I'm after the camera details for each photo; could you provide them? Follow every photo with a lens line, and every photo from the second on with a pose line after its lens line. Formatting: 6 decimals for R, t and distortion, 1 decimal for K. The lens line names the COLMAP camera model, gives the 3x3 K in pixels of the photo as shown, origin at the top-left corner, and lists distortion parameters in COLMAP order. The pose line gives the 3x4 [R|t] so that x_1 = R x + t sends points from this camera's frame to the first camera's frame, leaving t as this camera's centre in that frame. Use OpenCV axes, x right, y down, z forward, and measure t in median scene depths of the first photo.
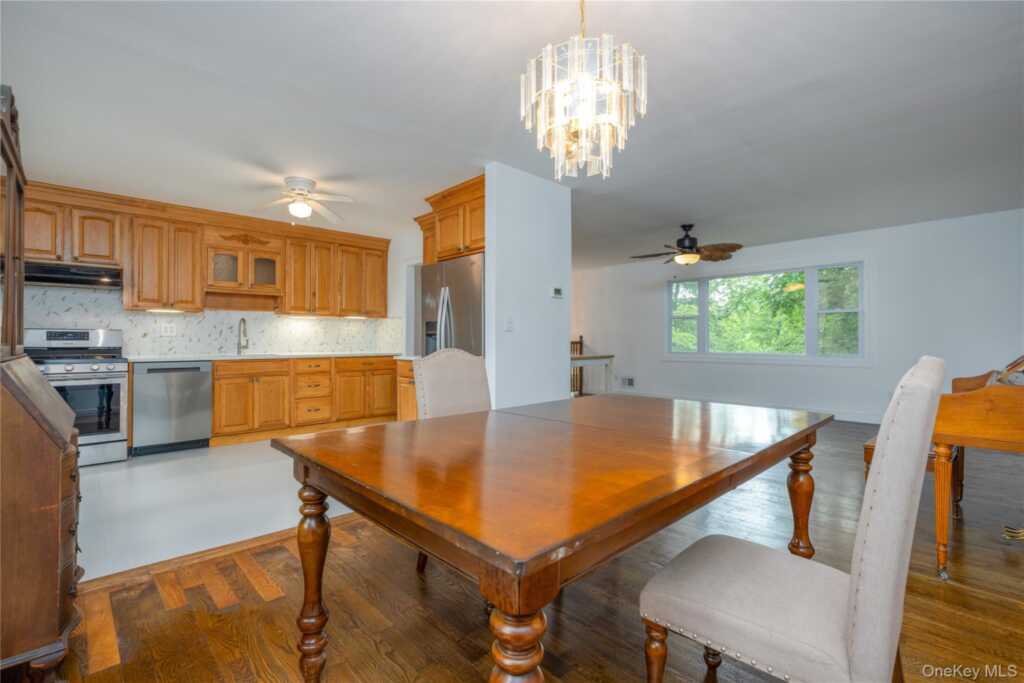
lens RADIAL K [[463.3, 0, 514.1], [0, 463.3, 337.2], [0, 0, 1]] dist [0.001212, -0.000104]
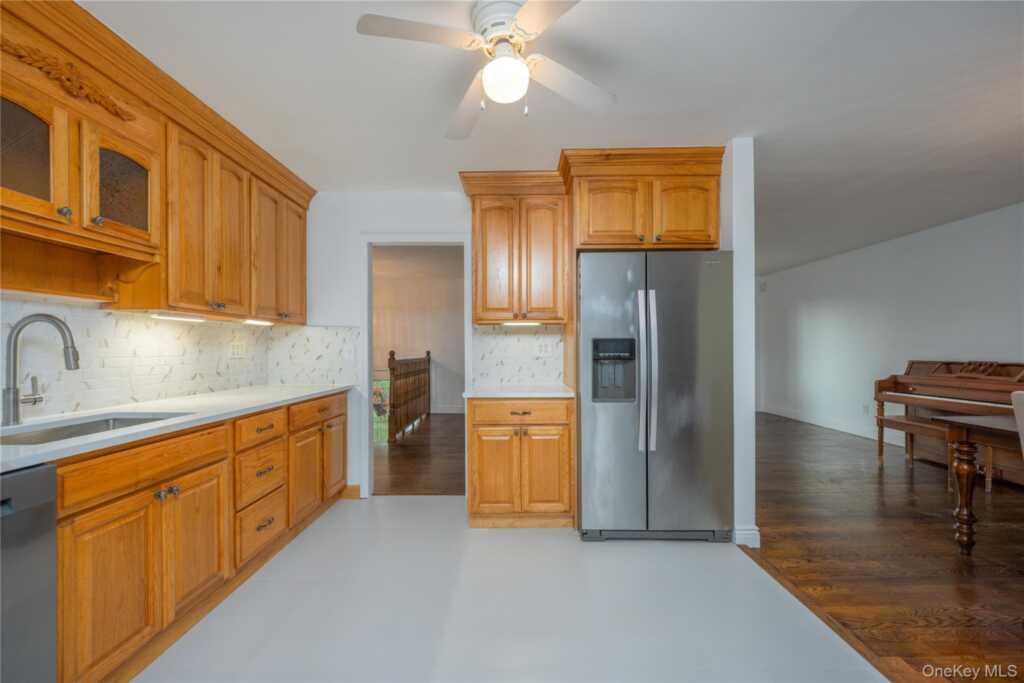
lens RADIAL K [[416.0, 0, 512.6], [0, 416.0, 350.7], [0, 0, 1]] dist [0.004113, -0.000237]
pose [[0.687272, -0.008914, 0.726345, -0.565226], [0.005476, 0.999960, 0.007091, -0.015535], [-0.726379, -0.000896, 0.687293, 0.543330]]
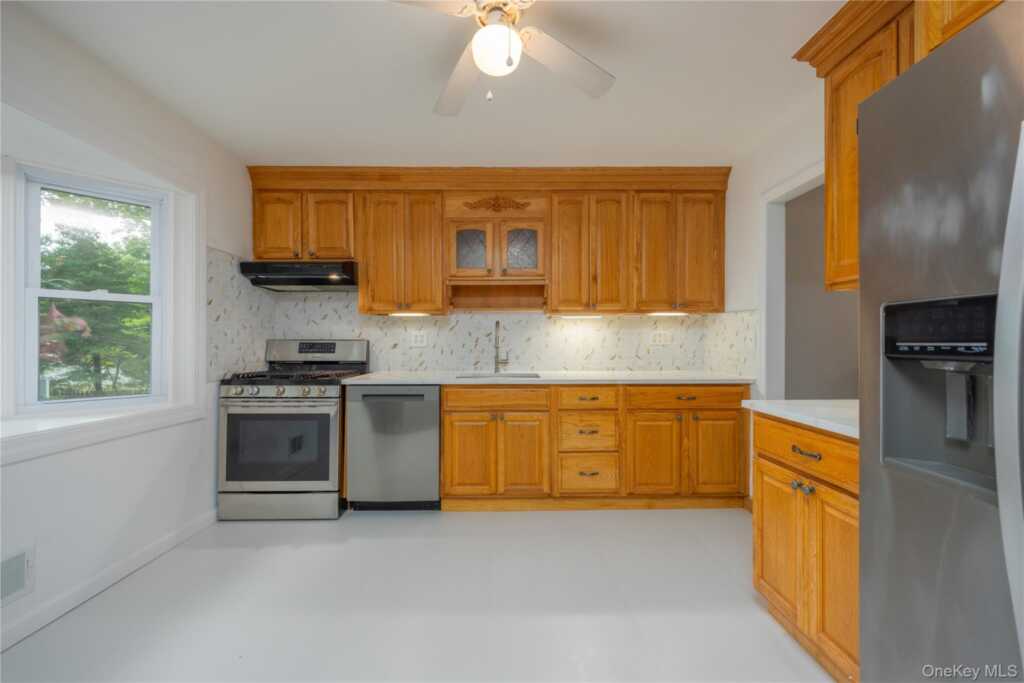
lens RADIAL K [[416.0, 0, 509.4], [0, 416.0, 342.5], [0, 0, 1]] dist [0.004113, -0.000237]
pose [[0.731588, -0.002252, -0.681743, -0.147463], [0.004663, 0.999988, 0.001701, -0.009804], [0.681731, -0.004423, 0.731590, 0.551014]]
